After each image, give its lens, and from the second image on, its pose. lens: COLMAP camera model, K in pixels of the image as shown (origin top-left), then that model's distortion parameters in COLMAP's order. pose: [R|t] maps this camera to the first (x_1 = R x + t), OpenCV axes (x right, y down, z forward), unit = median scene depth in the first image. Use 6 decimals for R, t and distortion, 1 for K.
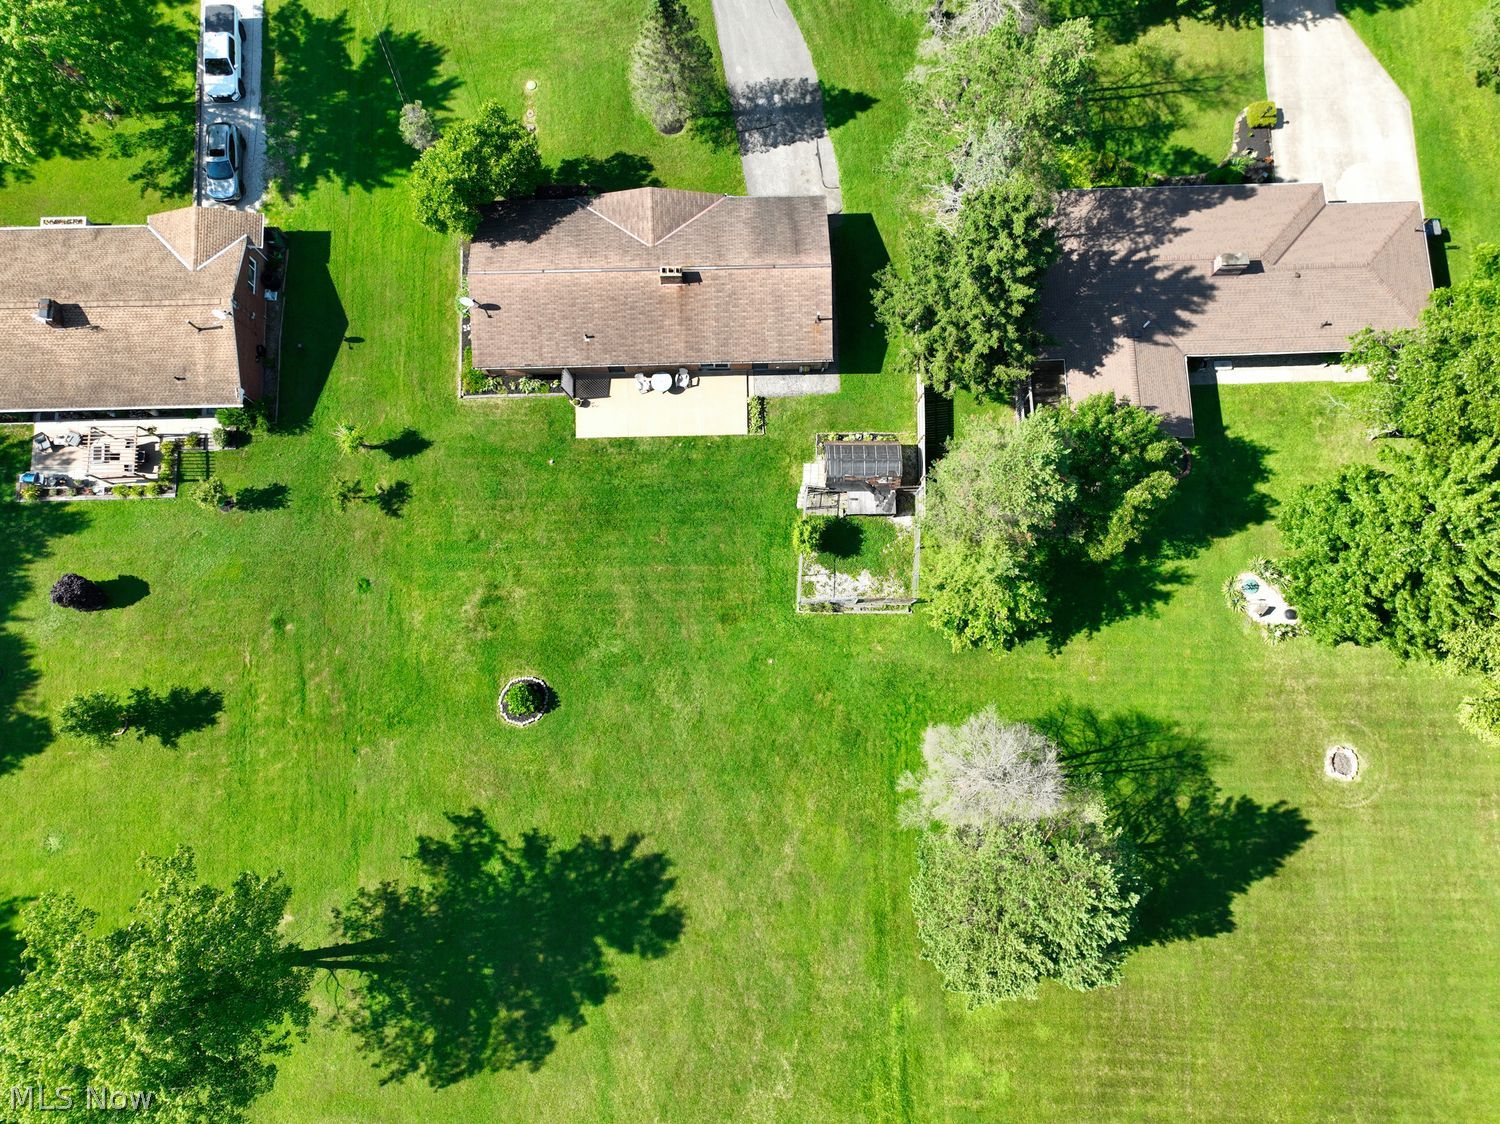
lens RADIAL K [[1053.7, 0, 753.4], [0, 1053.7, 563.8], [0, 0, 1]] dist [0.002182, 0.012526]
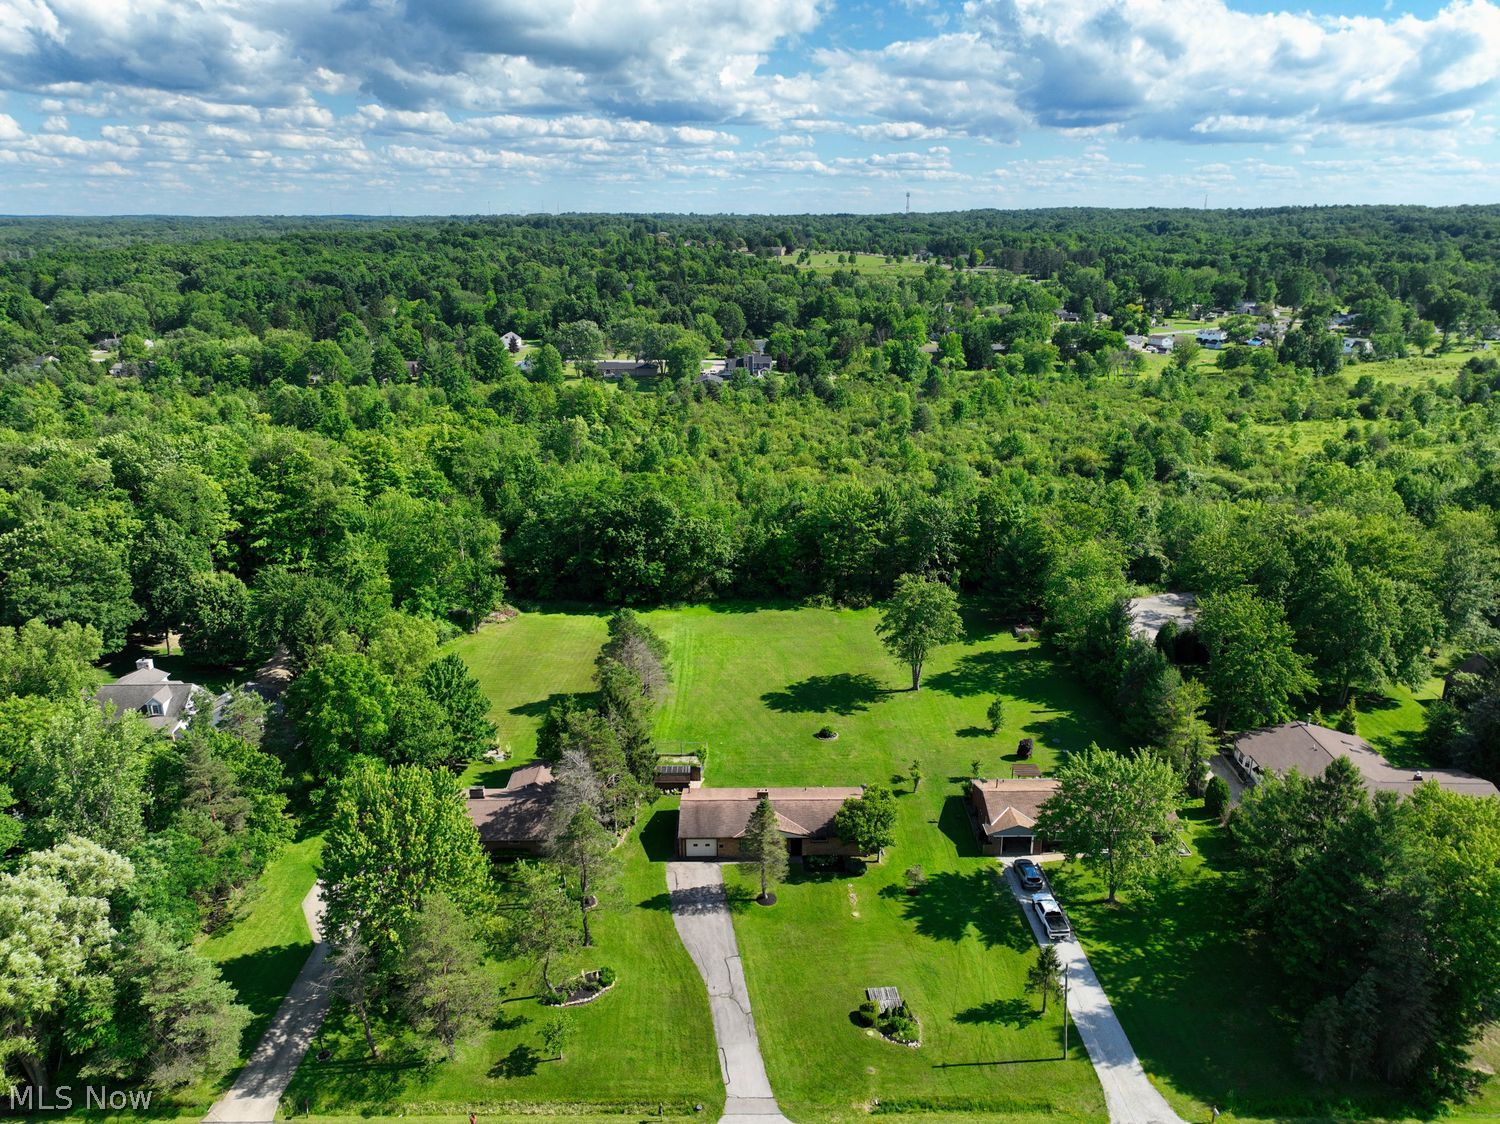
lens RADIAL K [[1053.7, 0, 754.5], [0, 1053.7, 559.5], [0, 0, 1]] dist [0.002182, 0.012526]
pose [[-0.999775, -0.015279, 0.014722, -0.081635], [0.016774, -0.144298, 0.989392, -2.097271], [-0.012992, 0.989416, 0.144521, 0.276396]]
